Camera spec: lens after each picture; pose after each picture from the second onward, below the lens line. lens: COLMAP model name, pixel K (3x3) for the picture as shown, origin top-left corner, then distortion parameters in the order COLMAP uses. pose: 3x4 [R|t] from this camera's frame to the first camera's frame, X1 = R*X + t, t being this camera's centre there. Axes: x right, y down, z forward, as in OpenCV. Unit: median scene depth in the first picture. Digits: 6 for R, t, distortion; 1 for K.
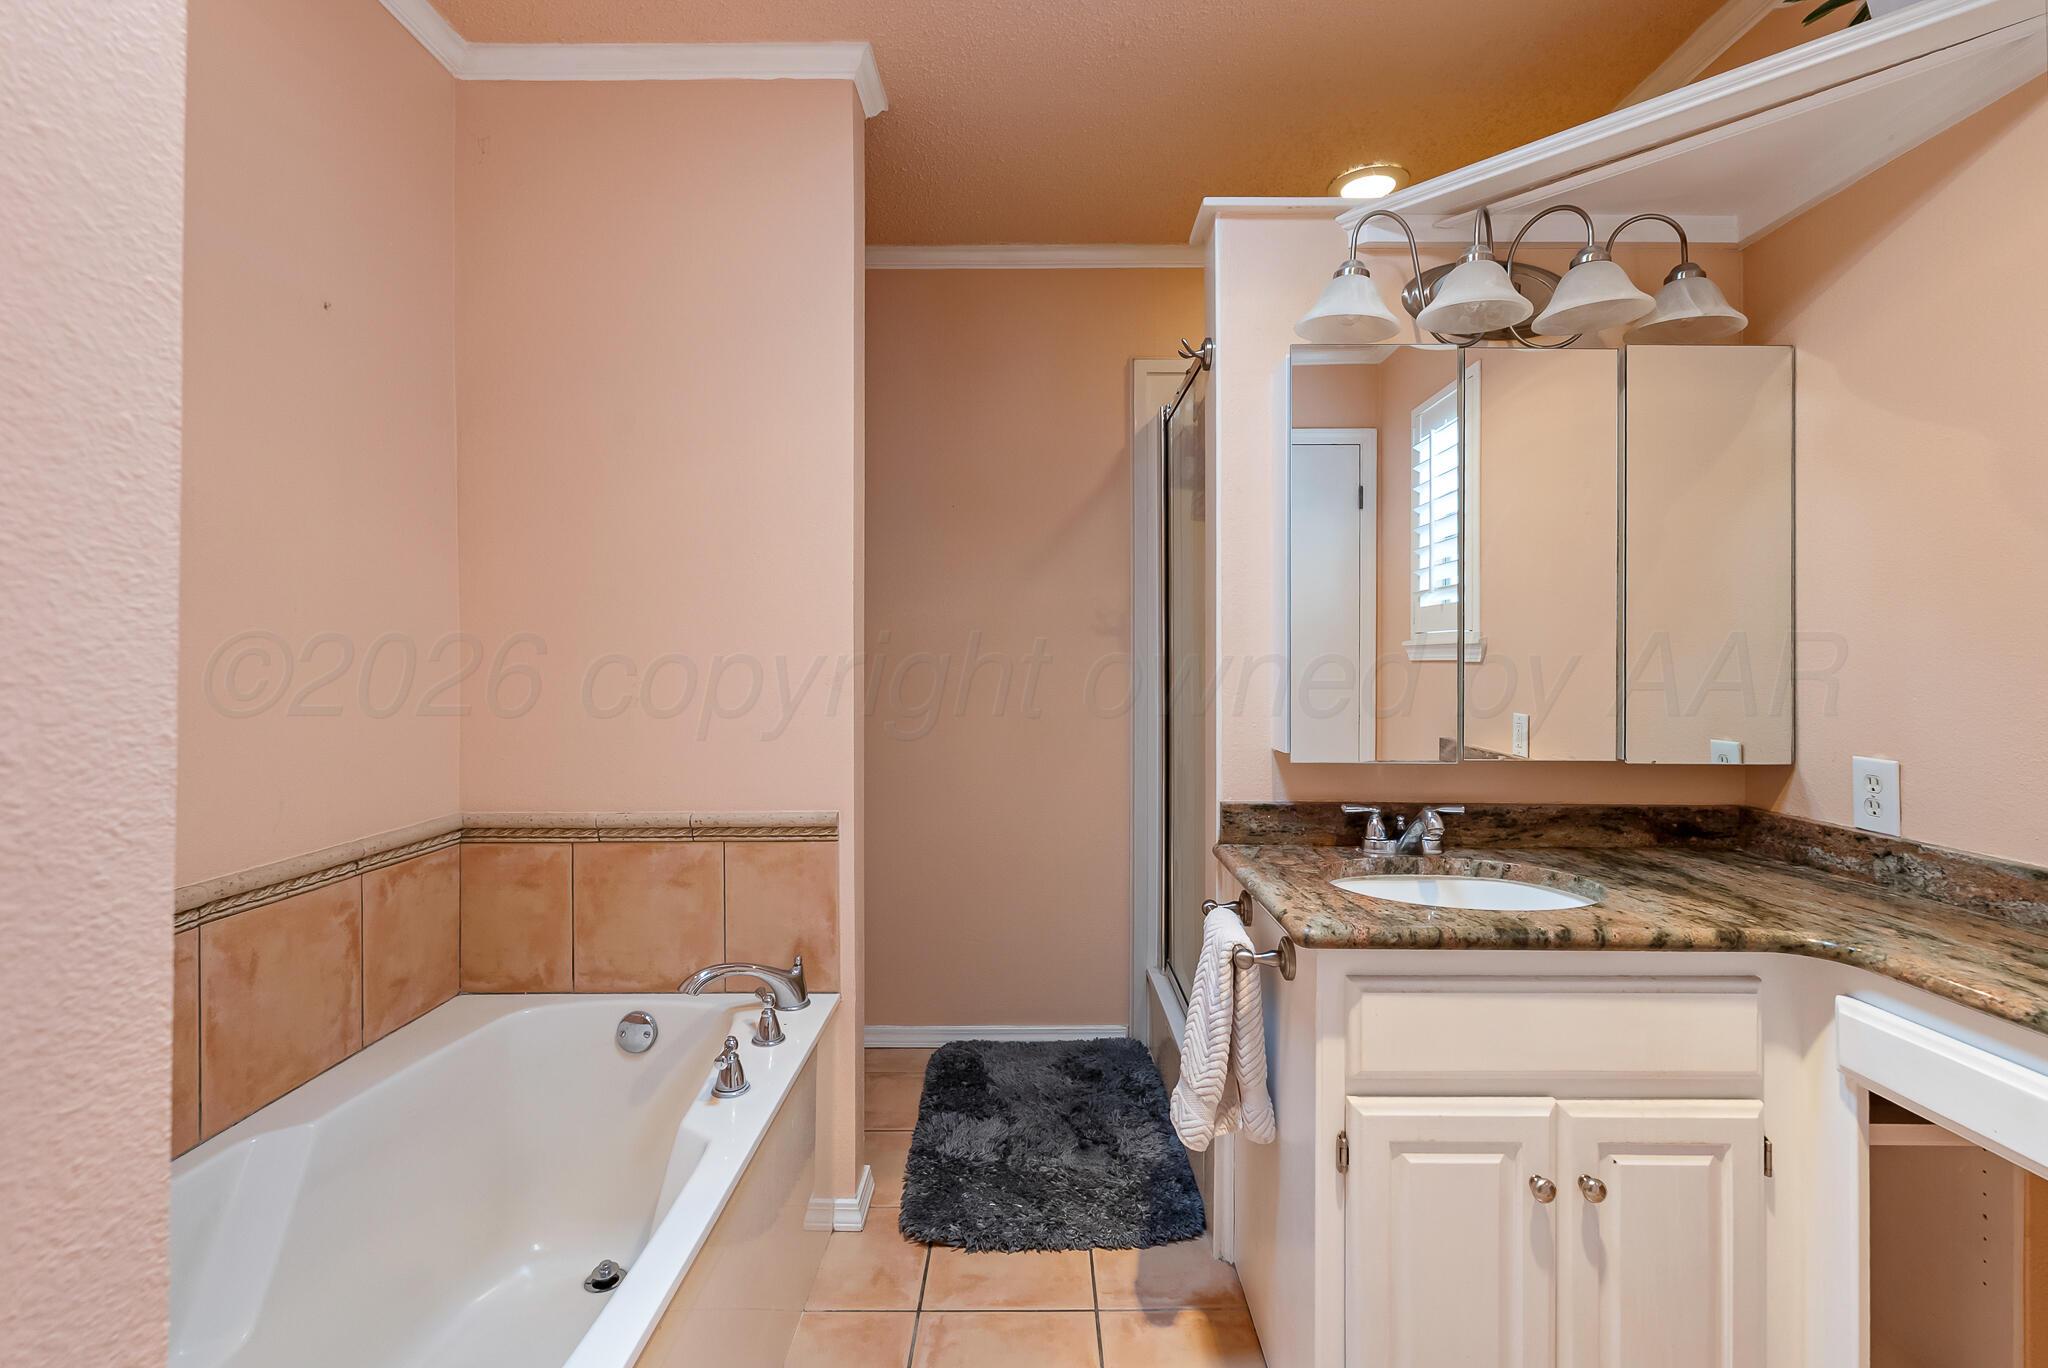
lens RADIAL K [[908.7, 0, 1008.0], [0, 908.7, 652.5], [0, 0, 1]] dist [-0.003397, 0.000368]
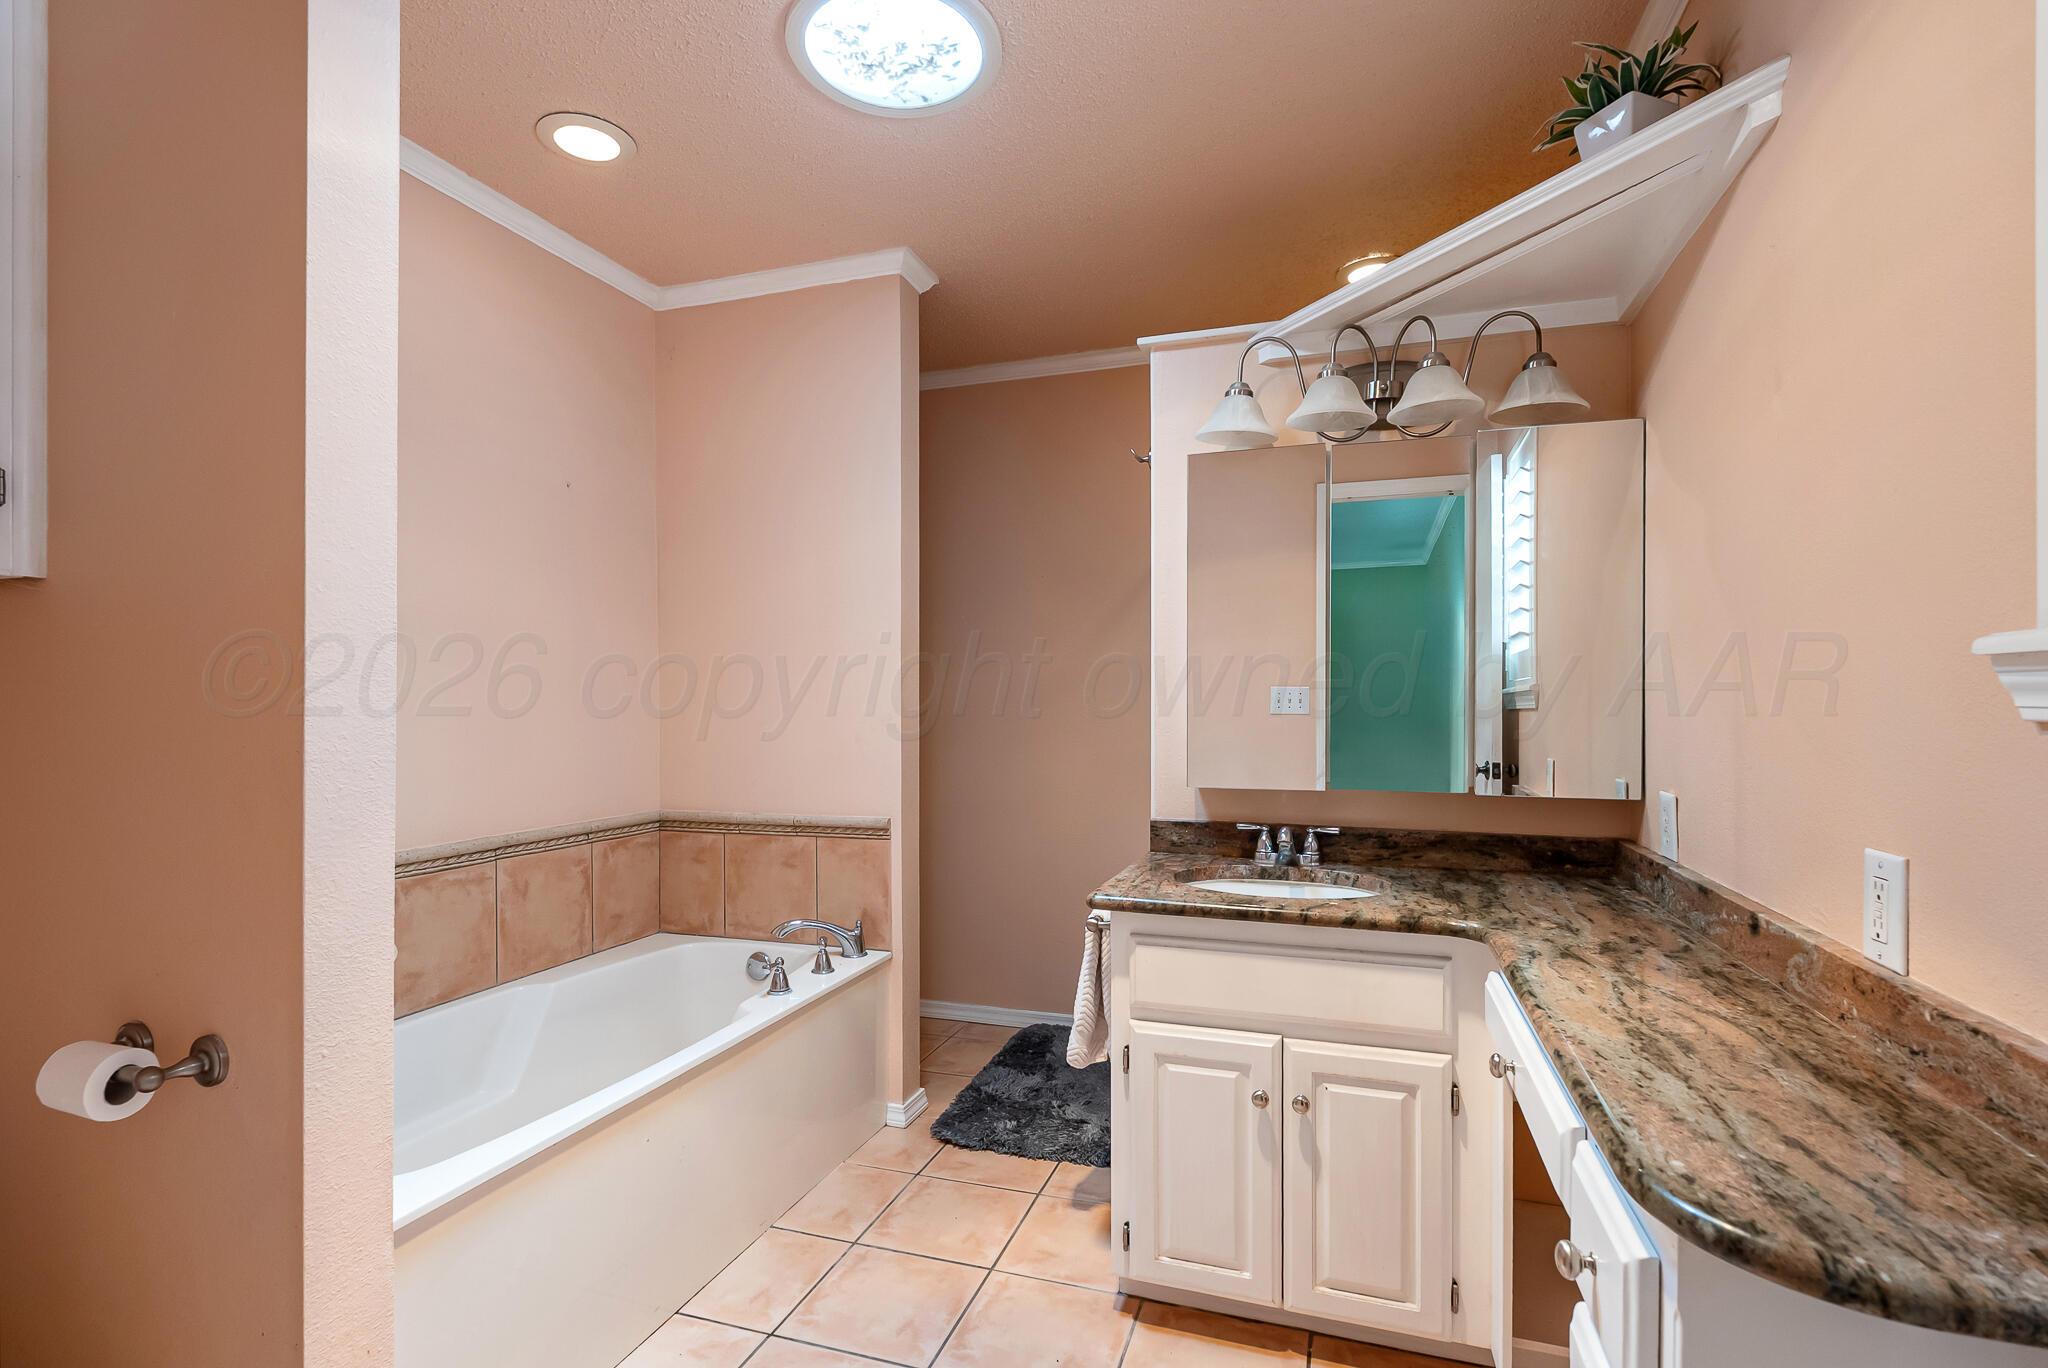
lens RADIAL K [[980.5, 0, 1027.2], [0, 980.5, 698.1], [0, 0, 1]] dist [-0.001962, 0.000066]
pose [[0.947336, -0.004122, -0.320215, 0.514413], [0.005192, 0.999983, 0.002488, -0.006562], [0.320199, -0.004020, 0.947342, -0.344734]]
